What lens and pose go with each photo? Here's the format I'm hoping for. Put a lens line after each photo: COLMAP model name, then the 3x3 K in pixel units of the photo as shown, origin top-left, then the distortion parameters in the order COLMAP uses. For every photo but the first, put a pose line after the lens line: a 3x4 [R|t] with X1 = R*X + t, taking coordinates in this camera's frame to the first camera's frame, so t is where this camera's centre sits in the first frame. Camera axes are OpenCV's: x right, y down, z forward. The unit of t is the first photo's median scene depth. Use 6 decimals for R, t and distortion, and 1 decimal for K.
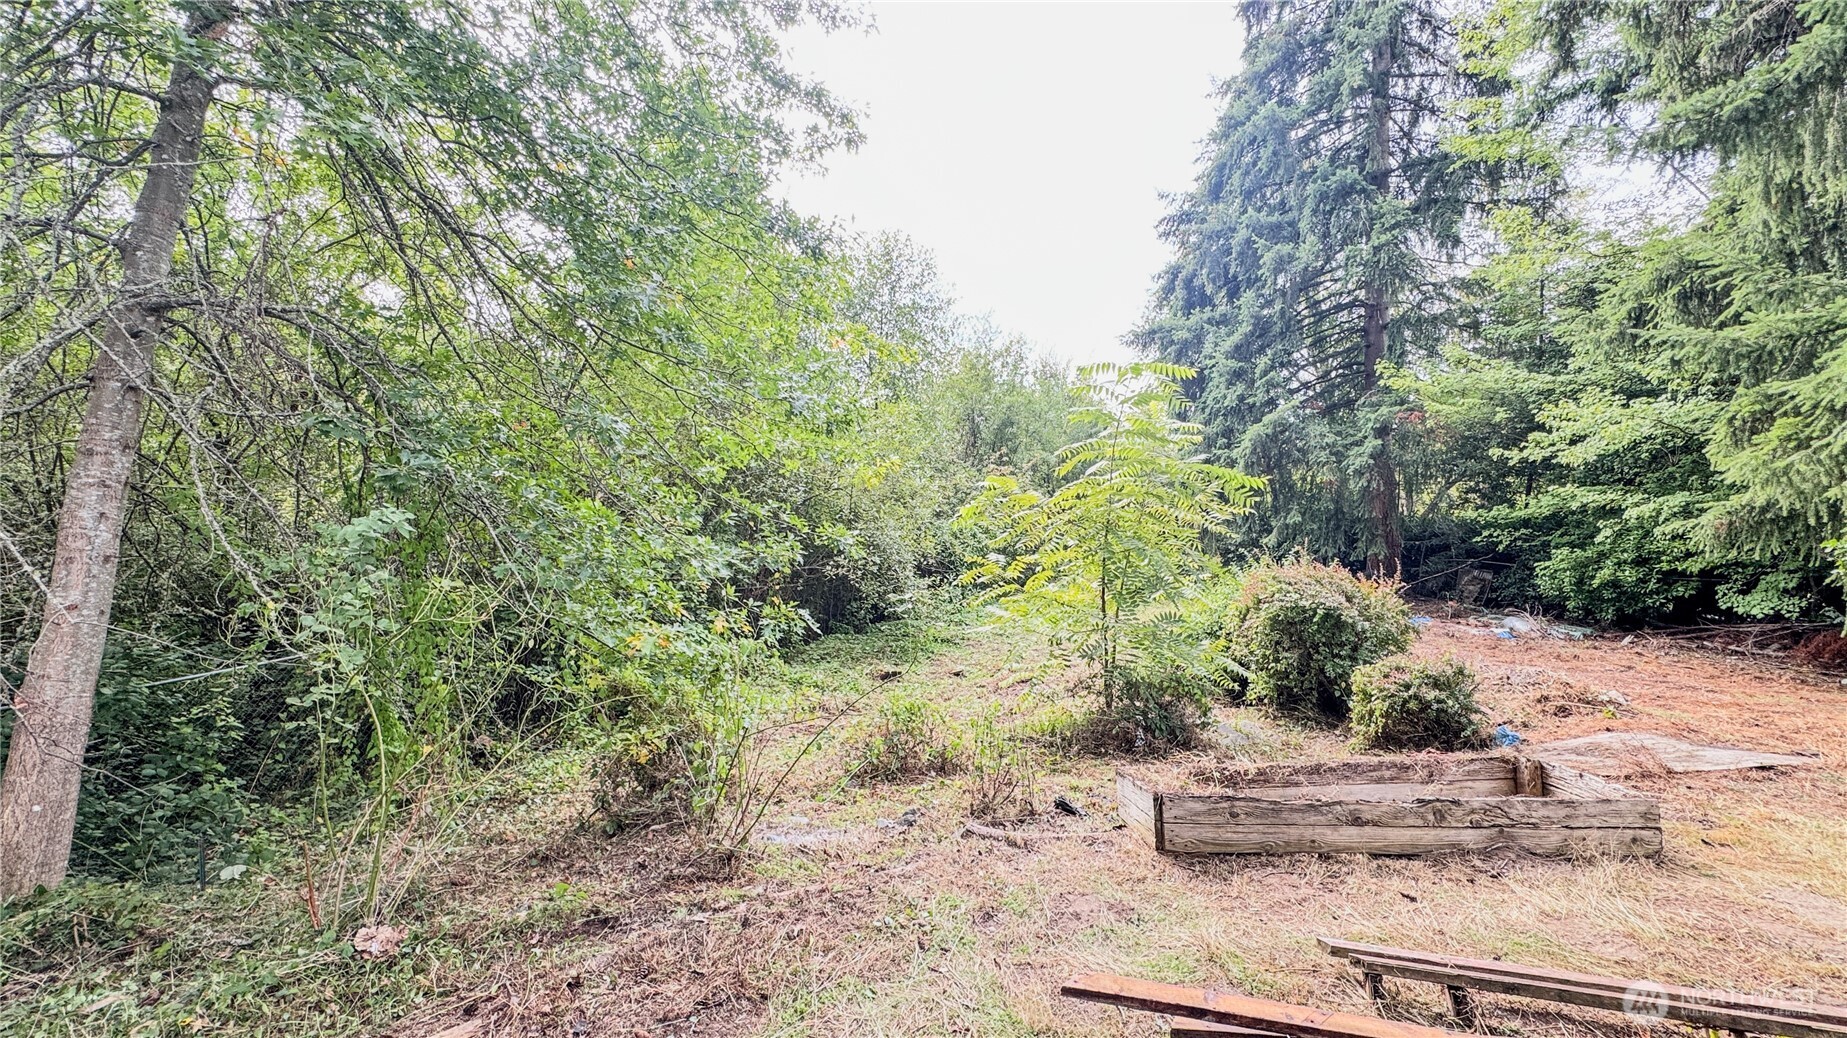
lens RADIAL K [[728.9, 0, 925.1], [0, 728.9, 525.8], [0, 0, 1]] dist [0.002474, 0.000010]
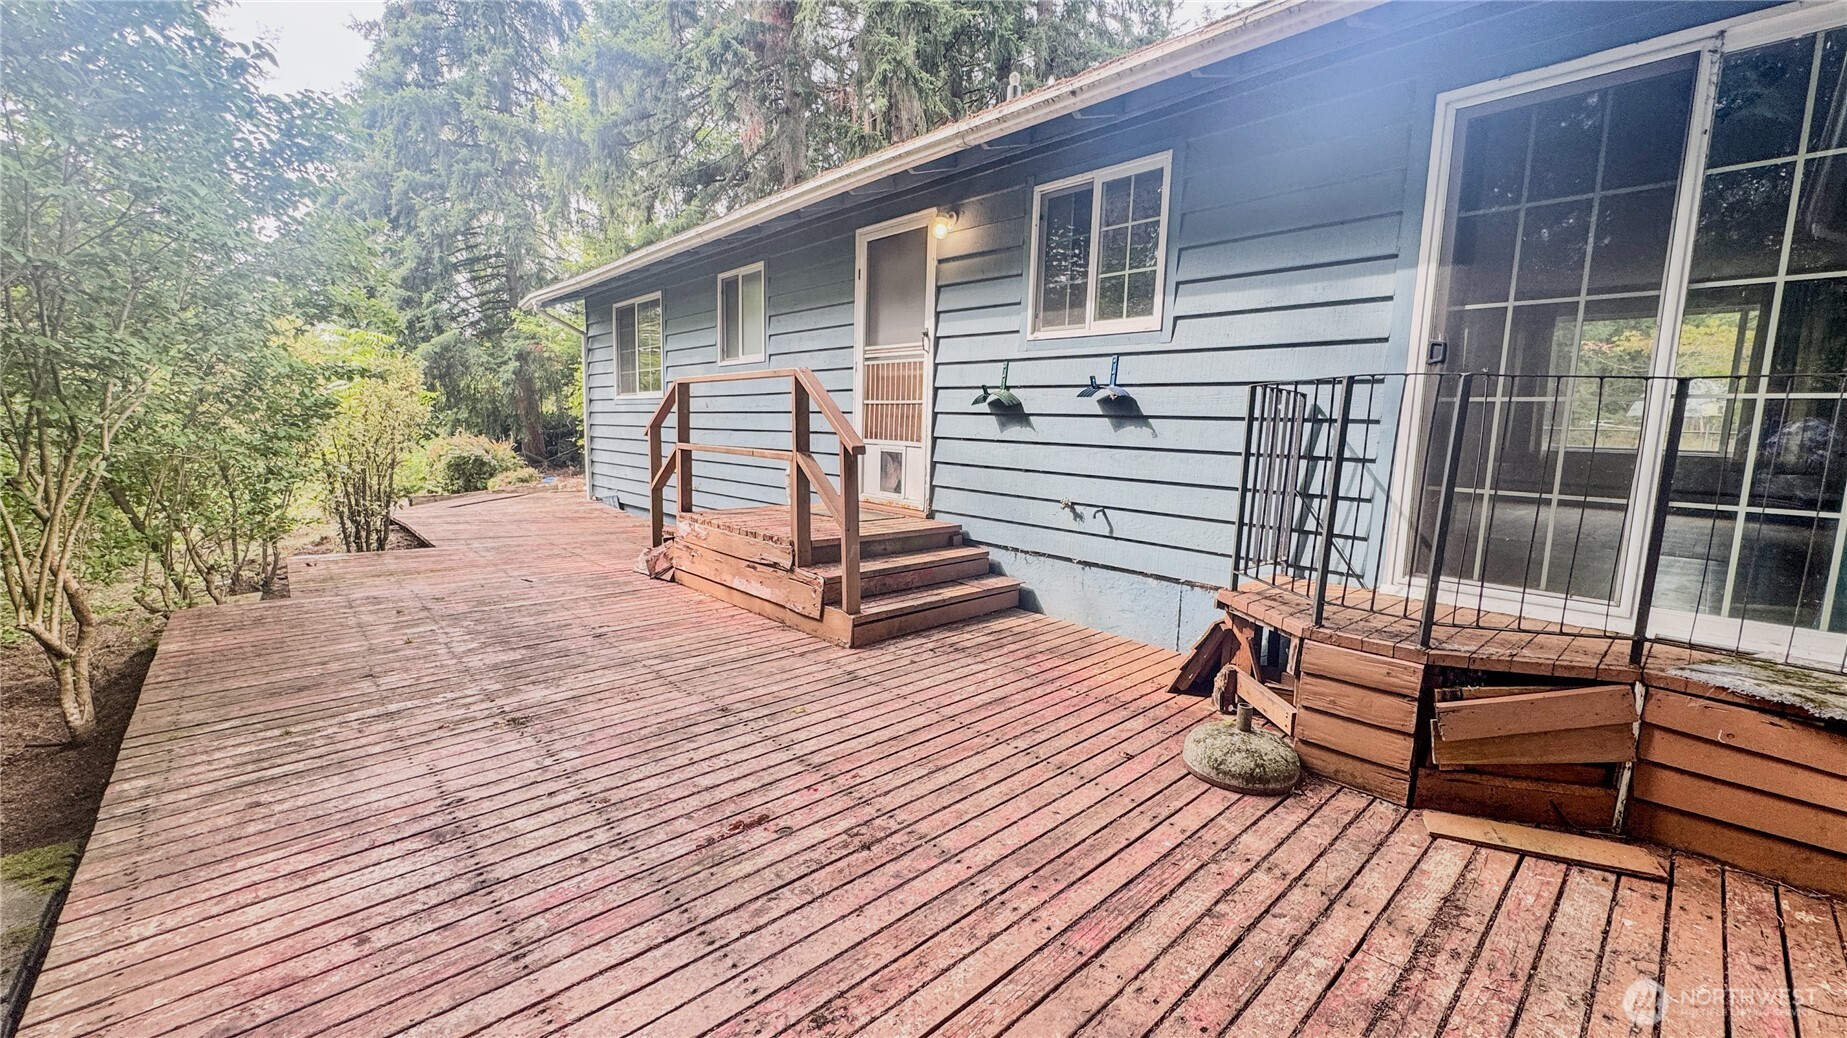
lens RADIAL K [[728.9, 0, 928.0], [0, 728.9, 530.1], [0, 0, 1]] dist [0.002474, 0.000010]
pose [[0.524982, -0.115763, 0.843204, -0.237433], [-0.002596, 0.990485, 0.137600, 0.015121], [-0.851109, -0.074426, 0.519686, -0.515073]]
